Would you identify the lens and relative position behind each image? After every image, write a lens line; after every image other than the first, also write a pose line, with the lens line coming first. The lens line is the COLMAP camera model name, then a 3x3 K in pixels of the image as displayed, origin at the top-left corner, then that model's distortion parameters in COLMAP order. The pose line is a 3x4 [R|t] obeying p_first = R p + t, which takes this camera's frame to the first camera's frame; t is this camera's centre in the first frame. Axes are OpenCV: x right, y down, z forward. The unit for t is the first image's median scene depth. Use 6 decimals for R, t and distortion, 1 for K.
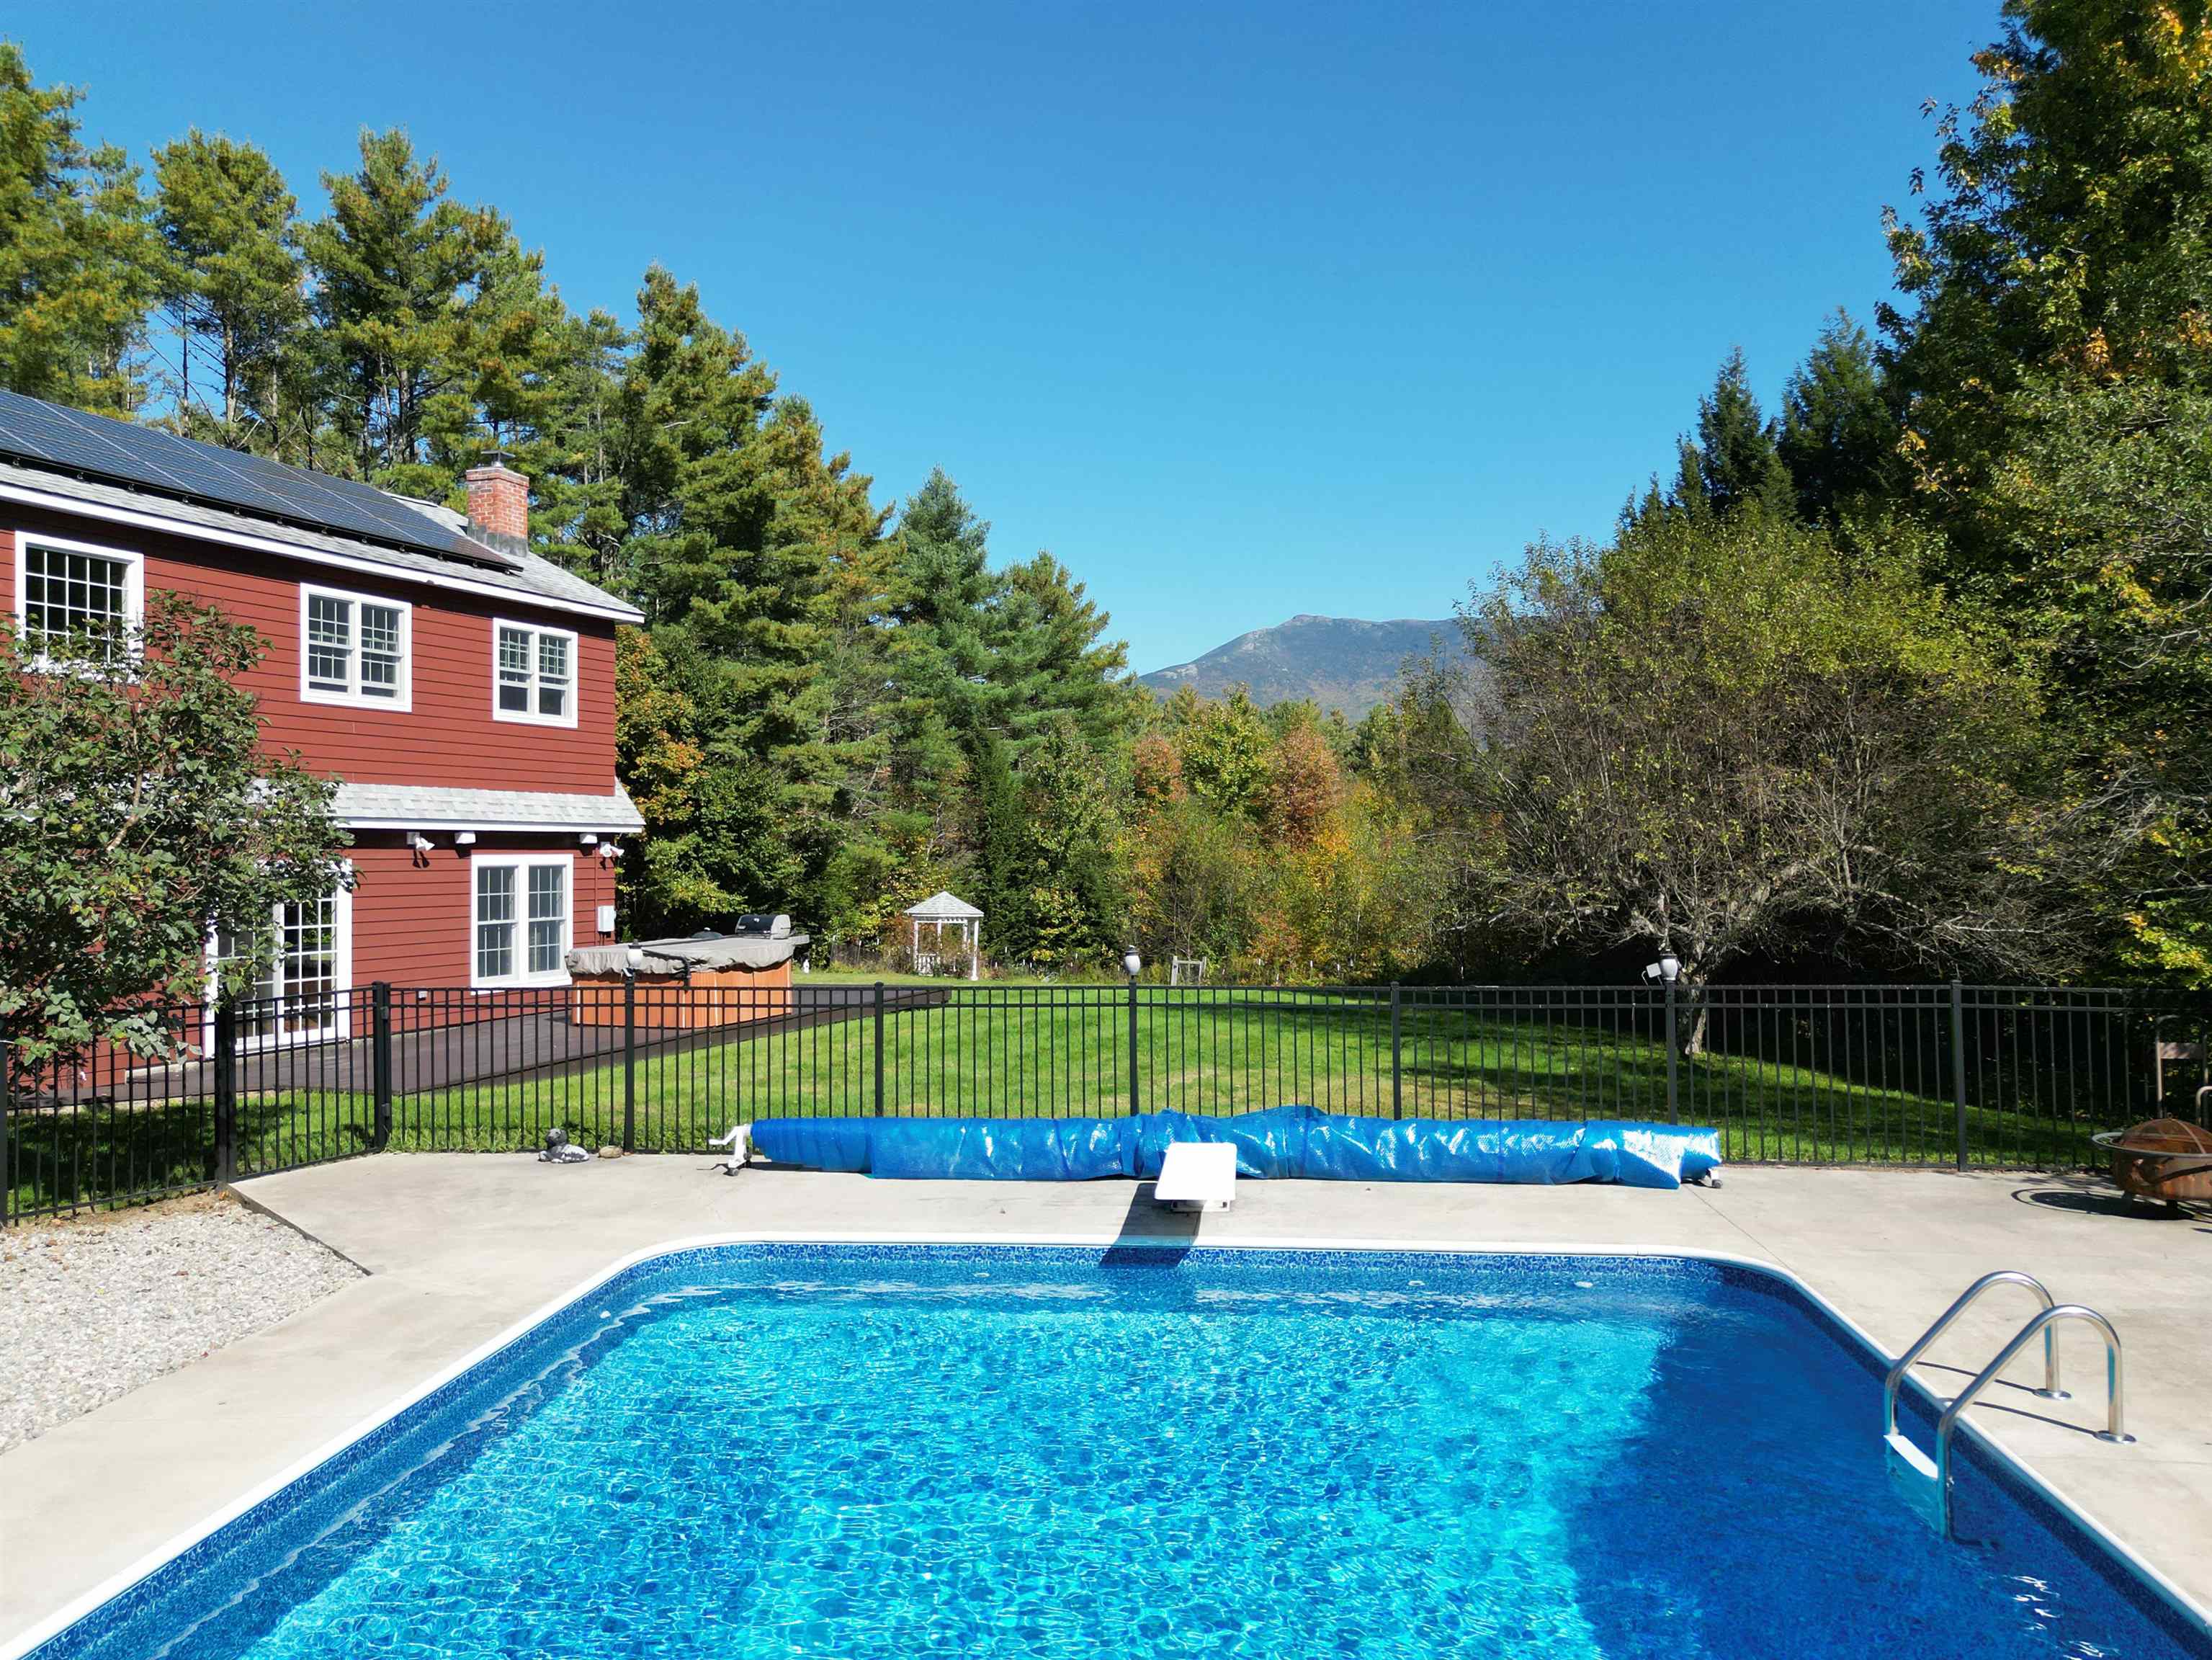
lens RADIAL K [[1616.1, 0, 1132.7], [0, 1616.1, 830.9], [0, 0, 1]] dist [0.183068, -0.218516]
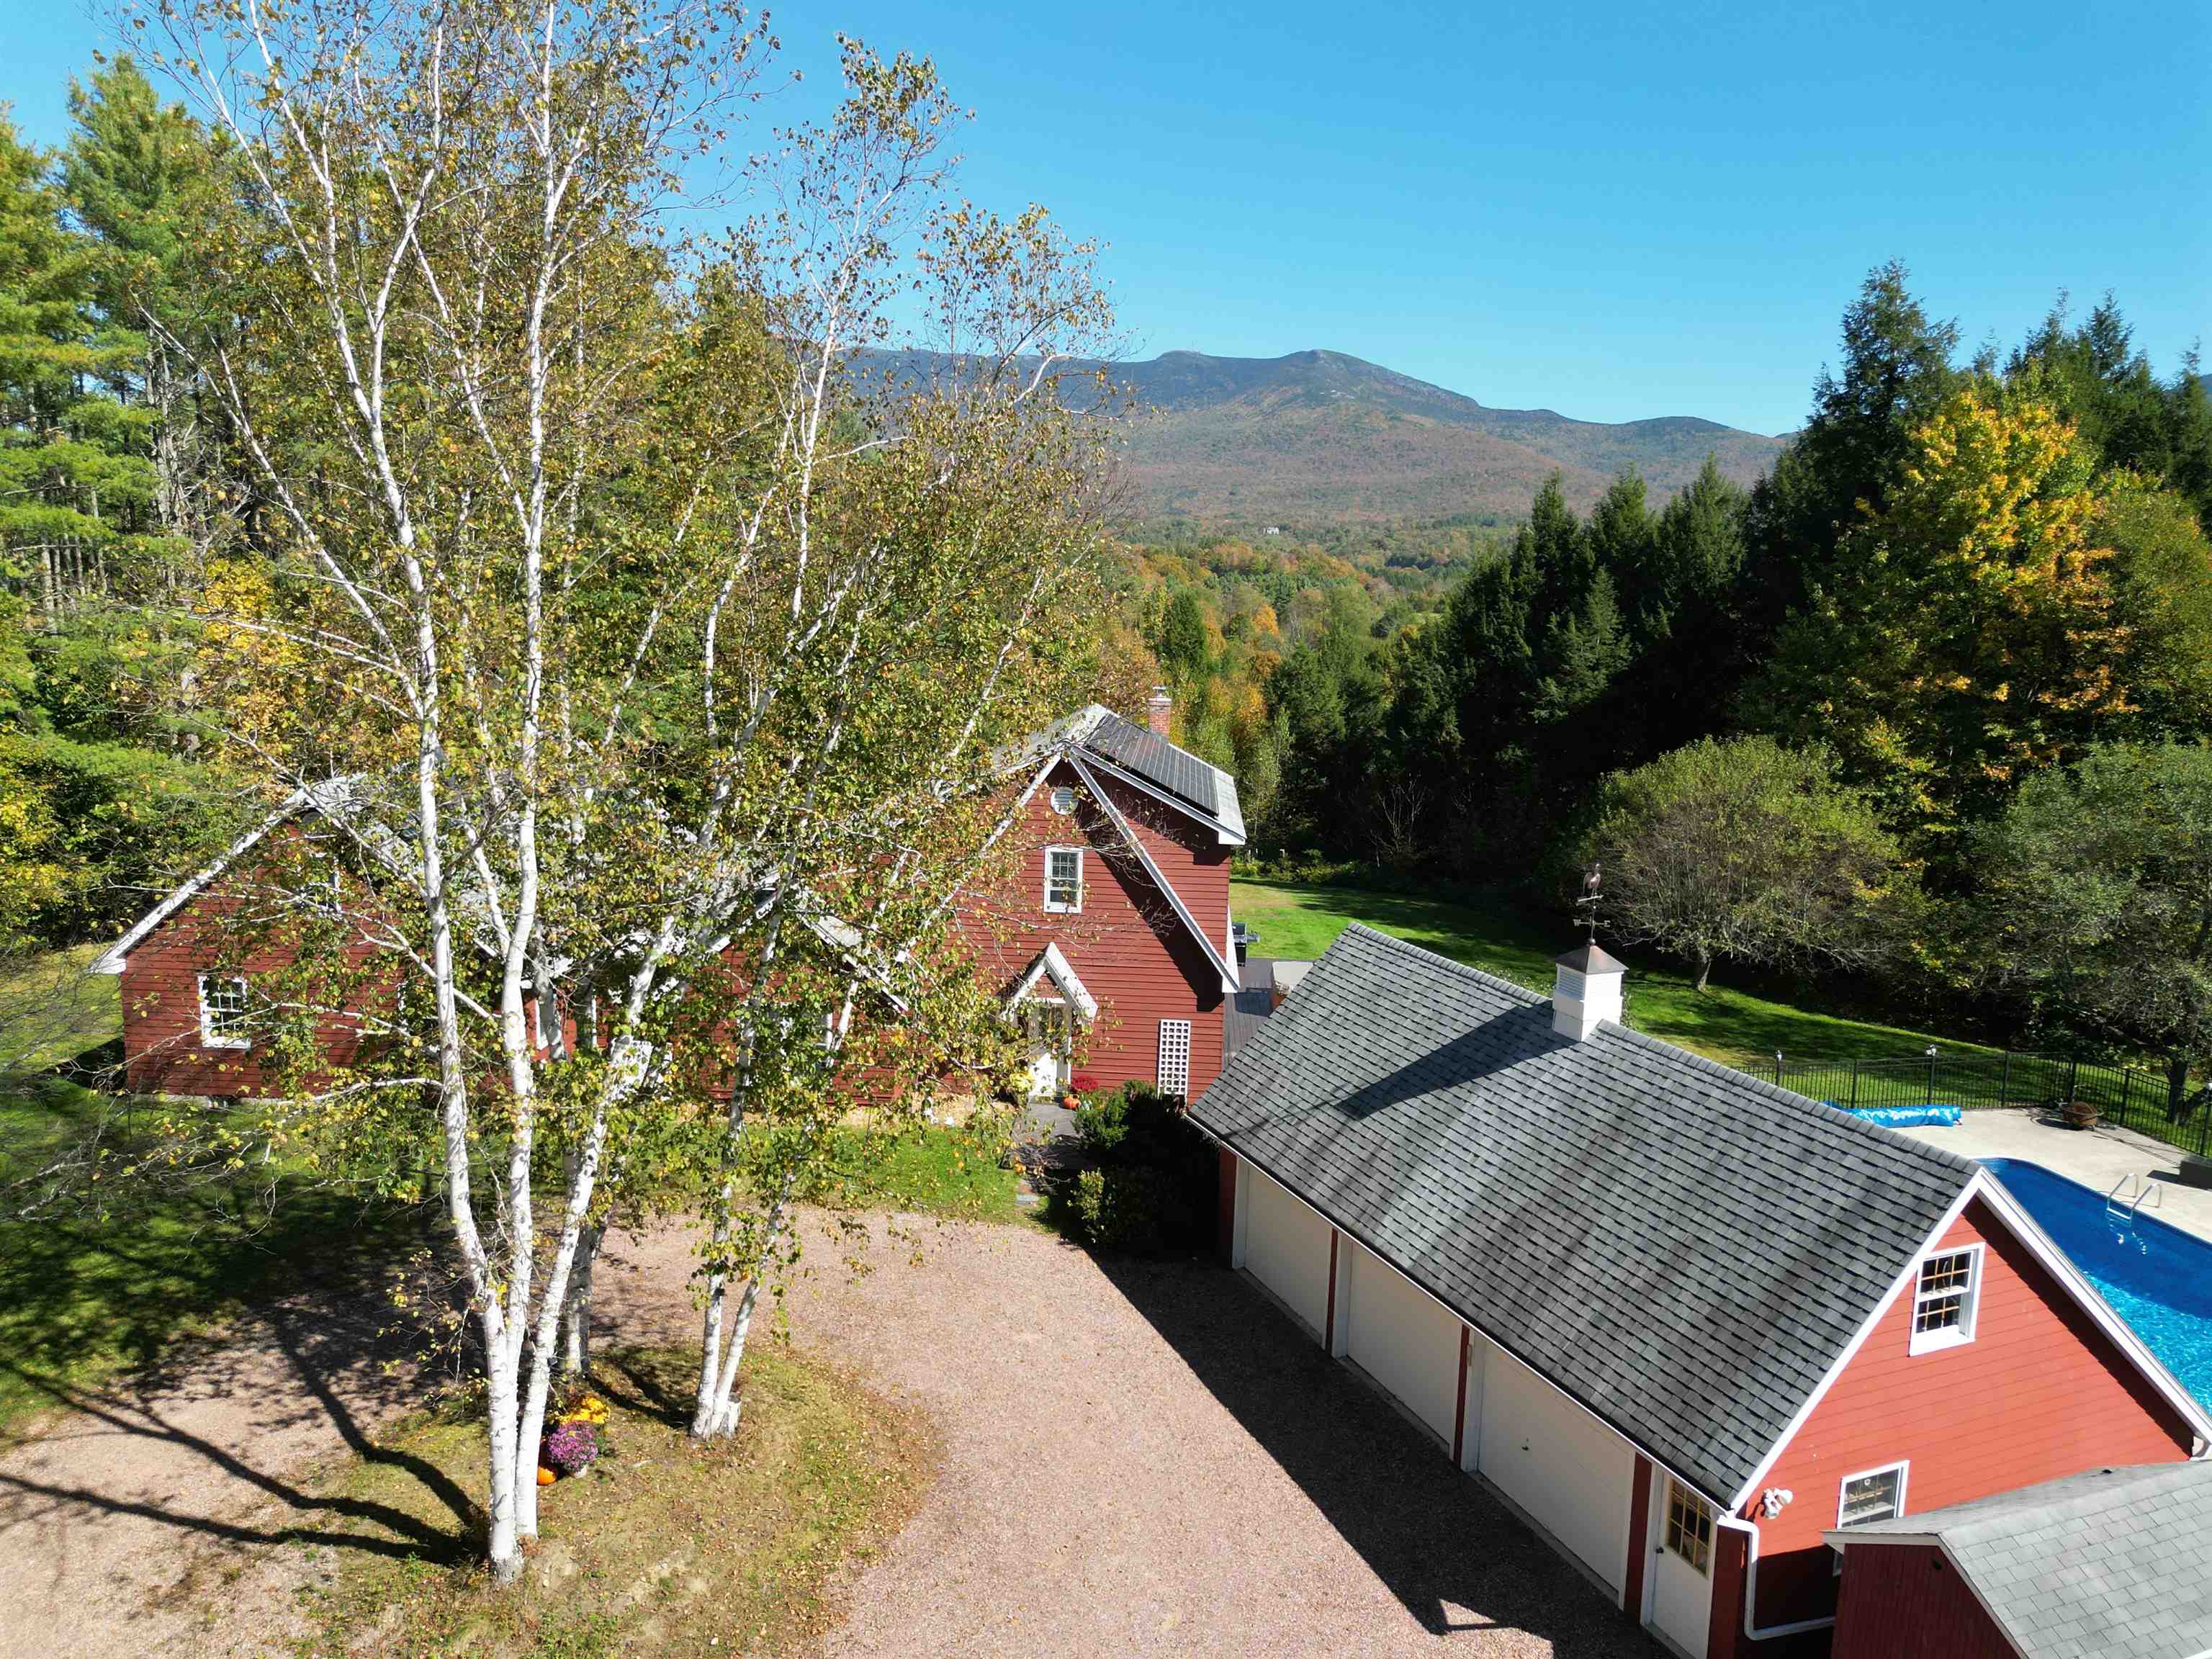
lens RADIAL K [[1552.9, 0, 1106.0], [0, 1552.9, 829.5], [0, 0, 1]] dist [0.056363, -0.041498]
pose [[0.948098, -0.014757, 0.317635, -0.435689], [-0.040381, 0.985248, 0.166303, -0.157760], [-0.315403, -0.170498, 0.933516, -0.247560]]
